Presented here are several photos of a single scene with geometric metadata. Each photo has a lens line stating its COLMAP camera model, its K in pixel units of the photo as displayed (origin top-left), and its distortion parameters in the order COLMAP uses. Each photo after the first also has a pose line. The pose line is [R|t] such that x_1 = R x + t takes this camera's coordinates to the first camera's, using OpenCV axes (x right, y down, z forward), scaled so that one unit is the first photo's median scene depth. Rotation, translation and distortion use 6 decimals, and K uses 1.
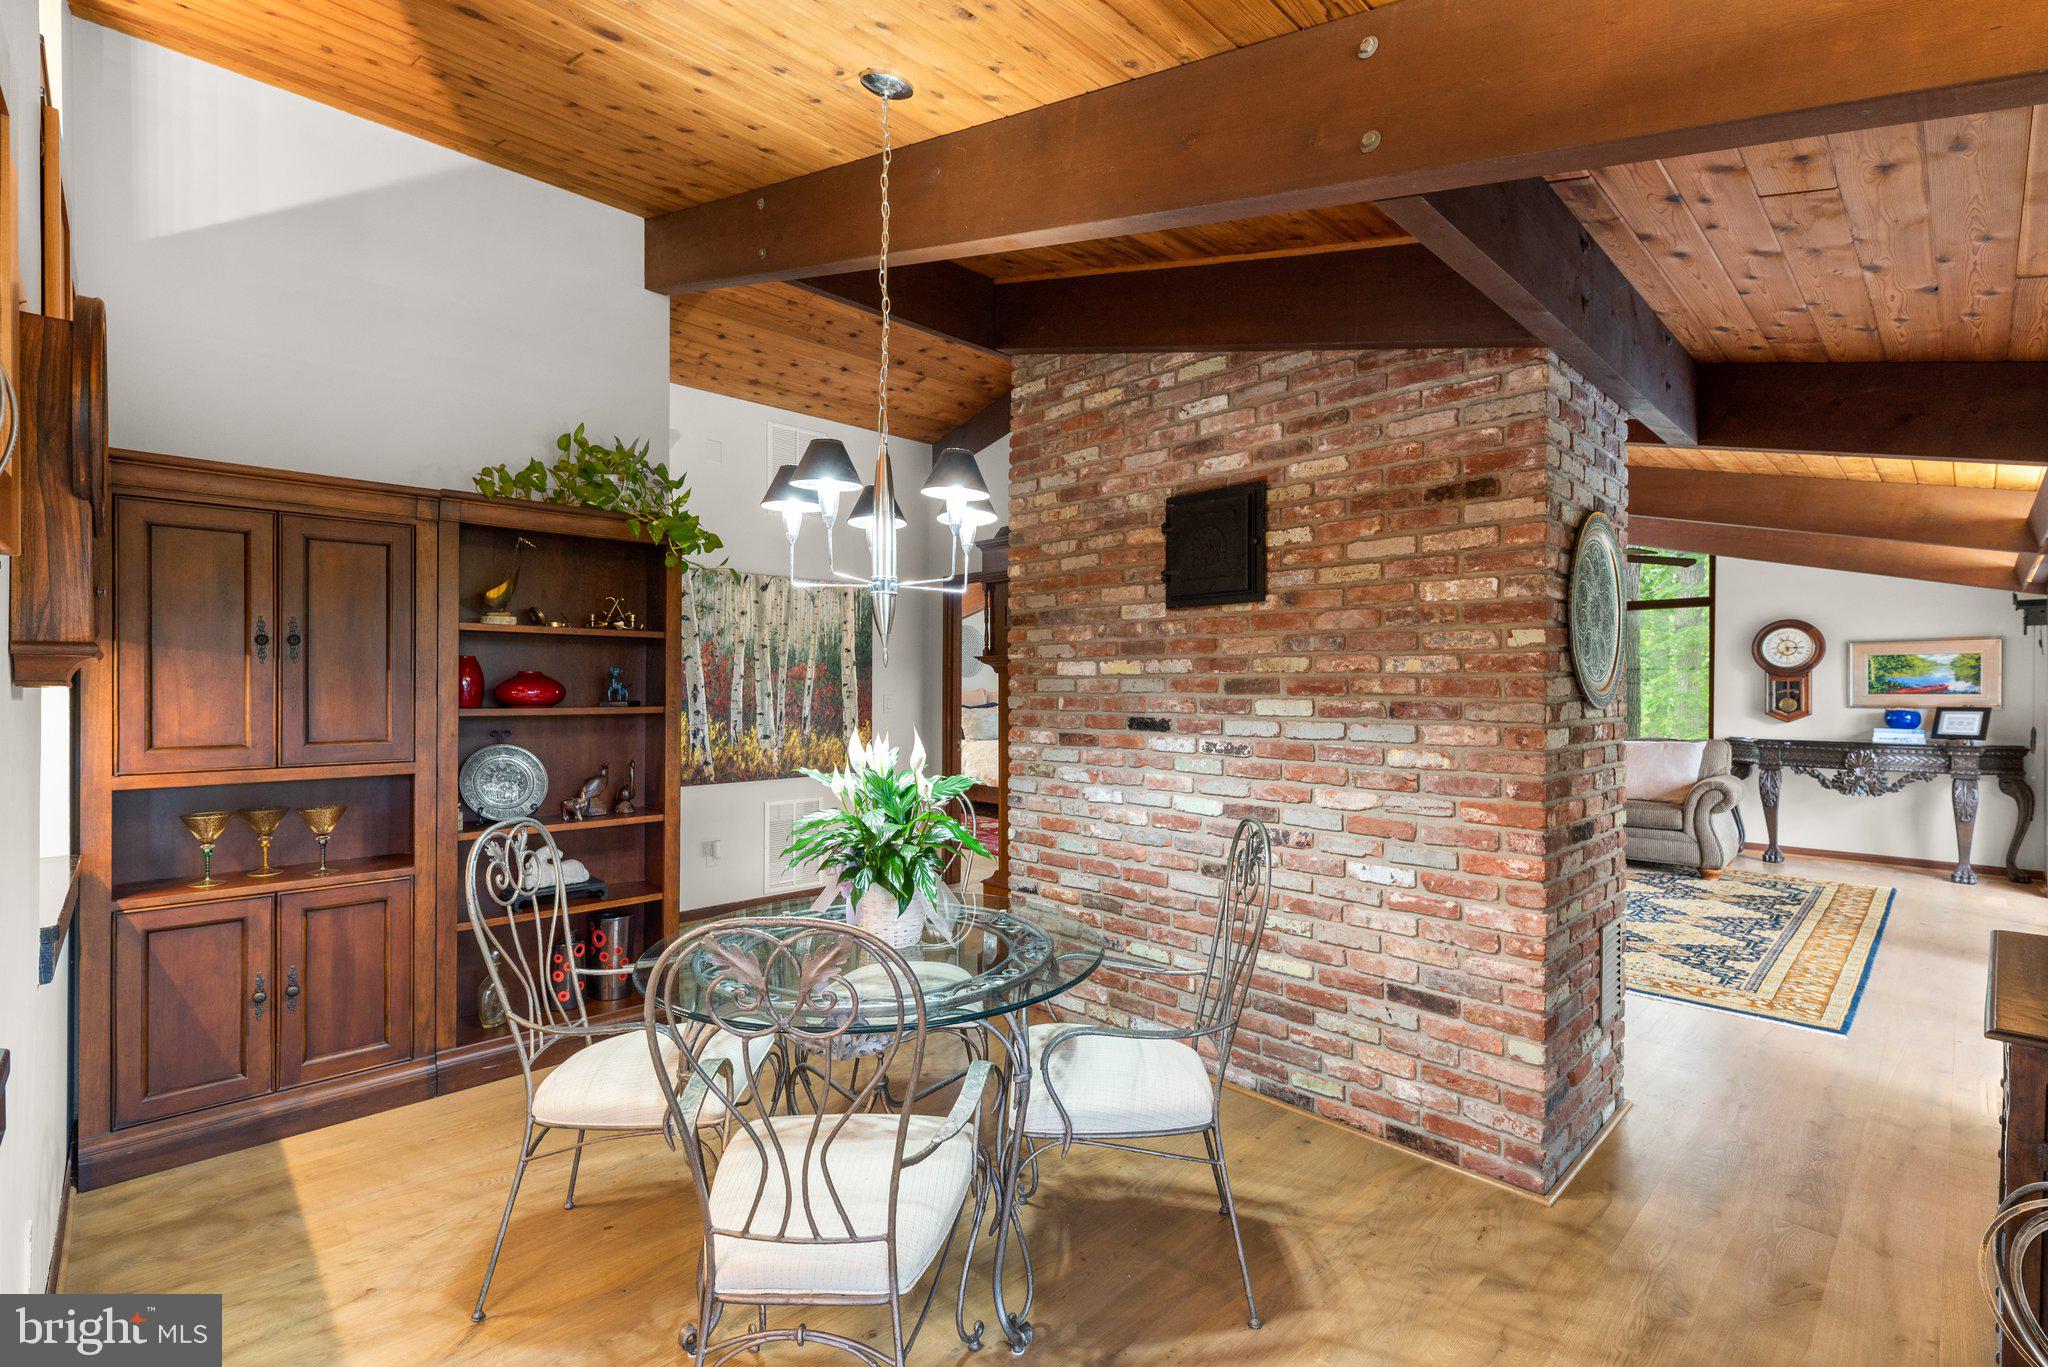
lens RADIAL K [[910.7, 0, 1015.0], [0, 910.7, 690.4], [0, 0, 1]] dist [-0.002129, 0.000355]
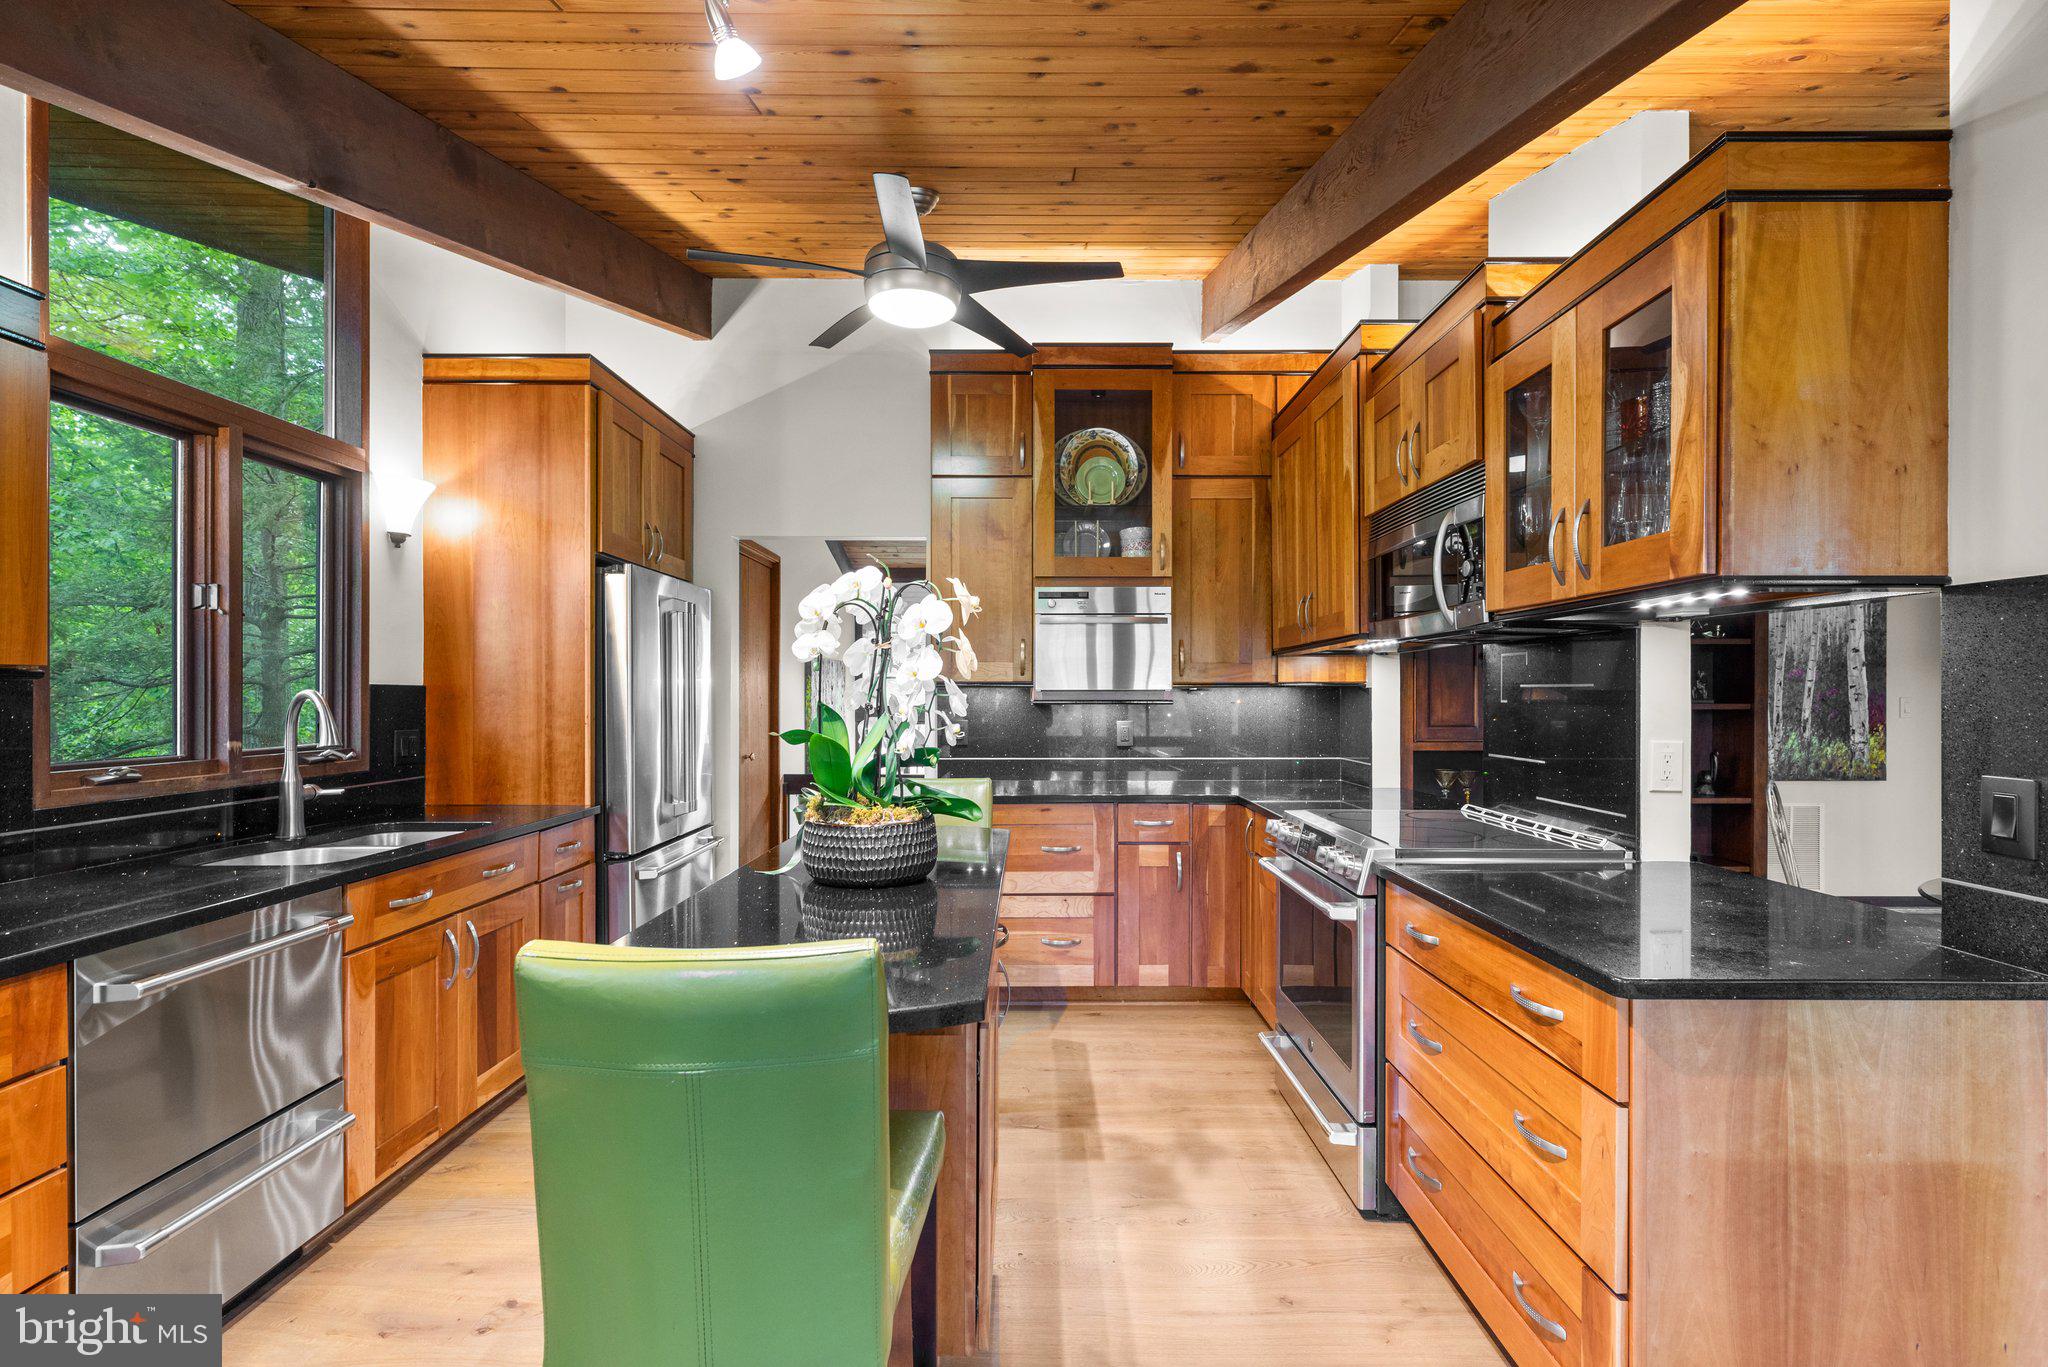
lens RADIAL K [[910.7, 0, 1031.9], [0, 910.7, 692.5], [0, 0, 1]] dist [-0.002129, 0.000355]
pose [[0.723667, -0.004016, -0.690137, -0.274755], [-0.001587, 0.999971, -0.007482, 0.015007], [0.690147, 0.006509, 0.723640, -0.493966]]
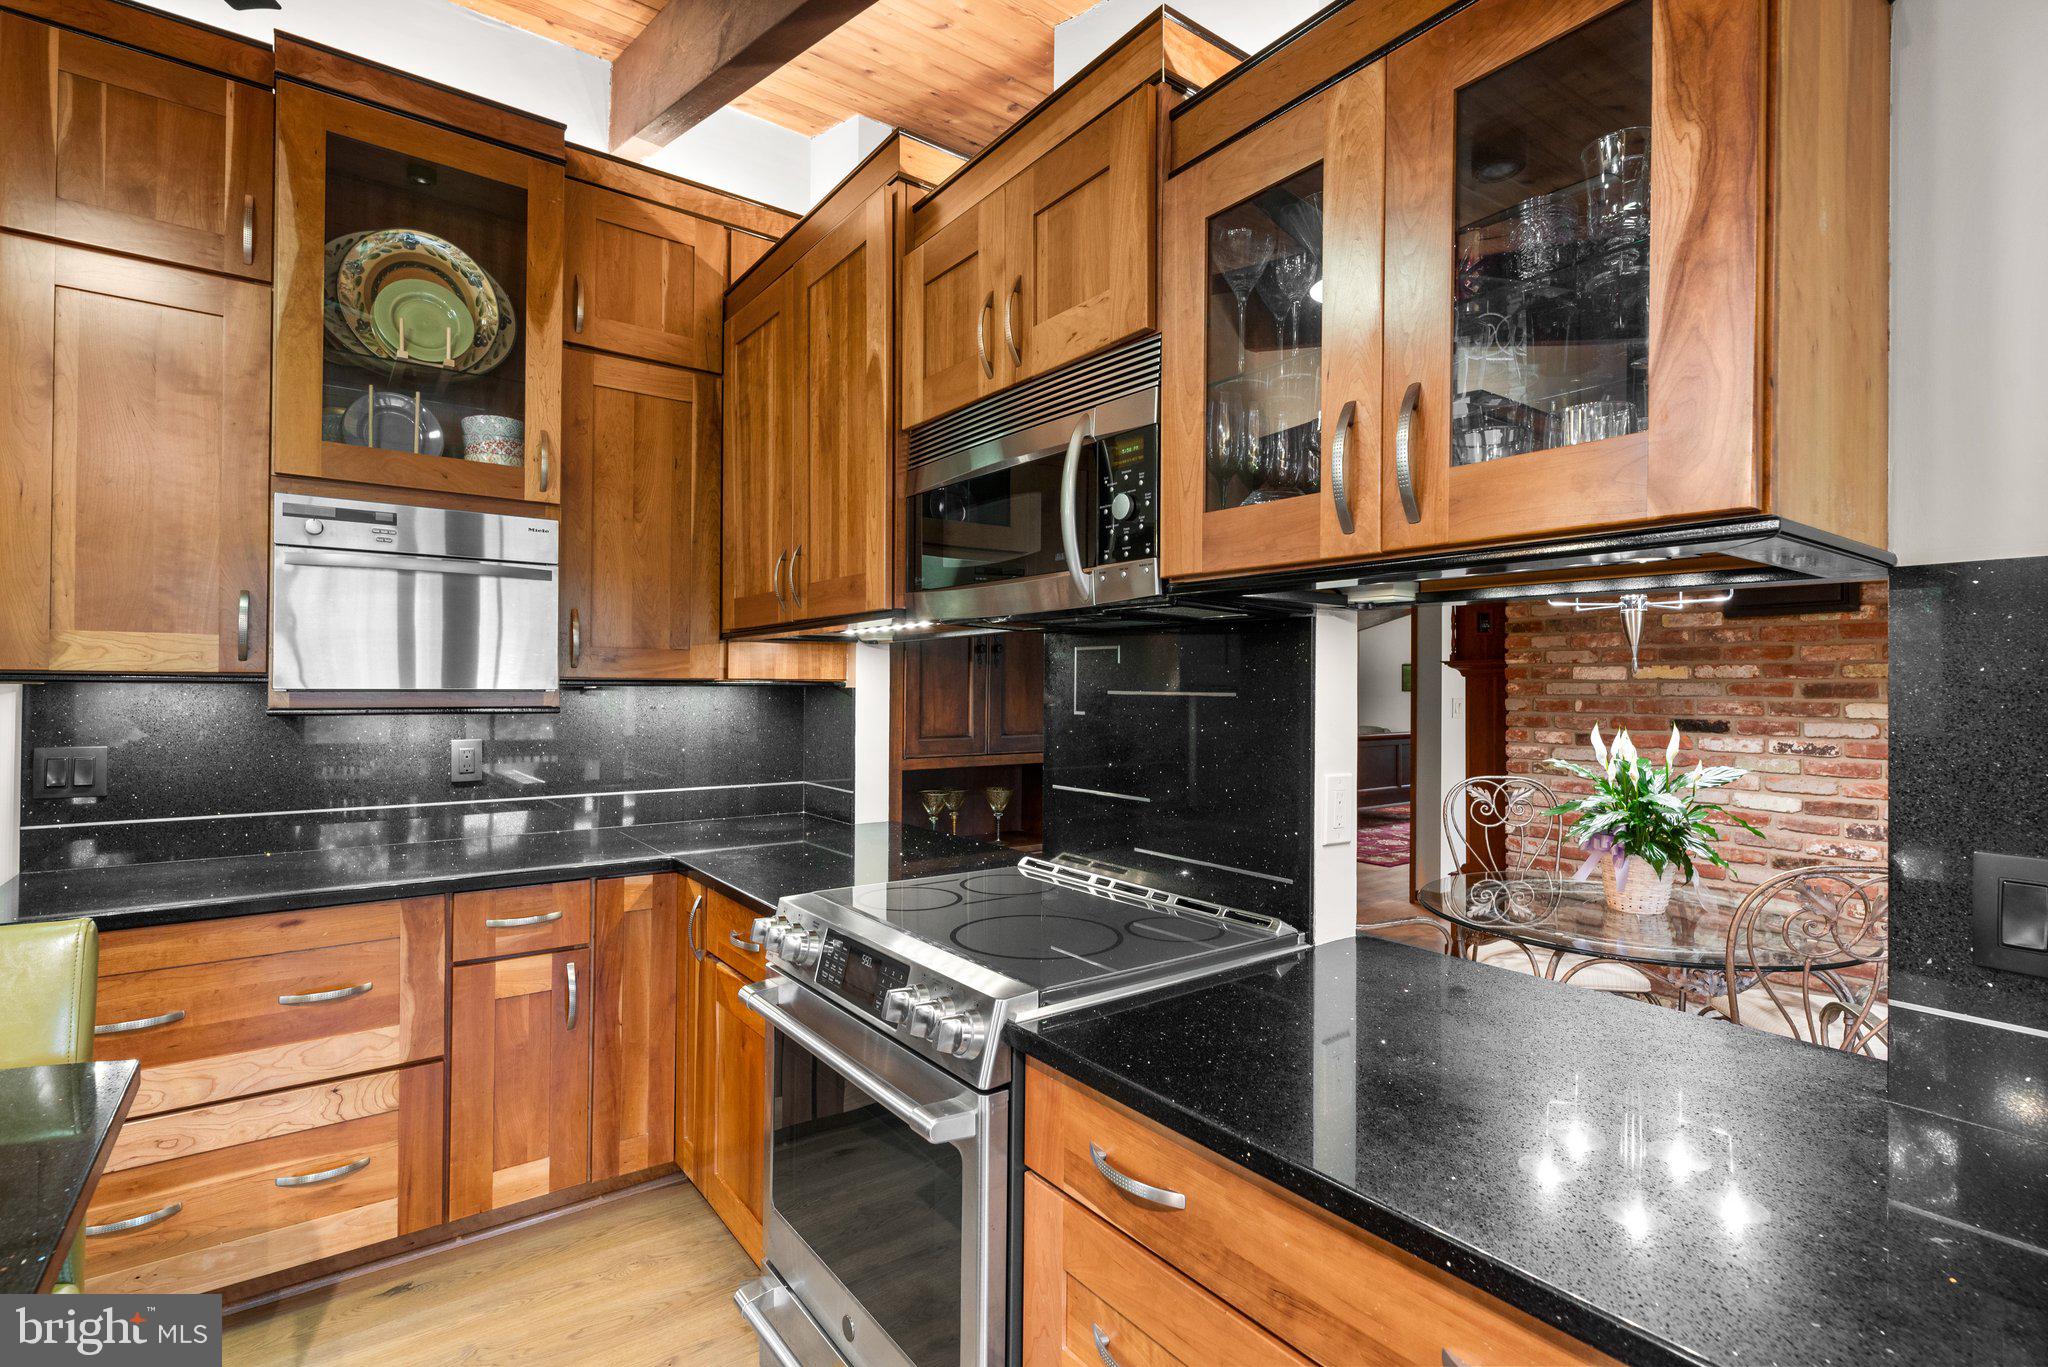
lens RADIAL K [[951.5, 0, 1022.0], [0, 951.5, 679.1], [0, 0, 1]] dist [0.002012, -0.000758]
pose [[0.992365, 0.003598, -0.123285, -0.508897], [-0.005308, 0.999894, -0.013539, 0.001783], [0.123224, 0.014090, 0.992279, -0.206752]]
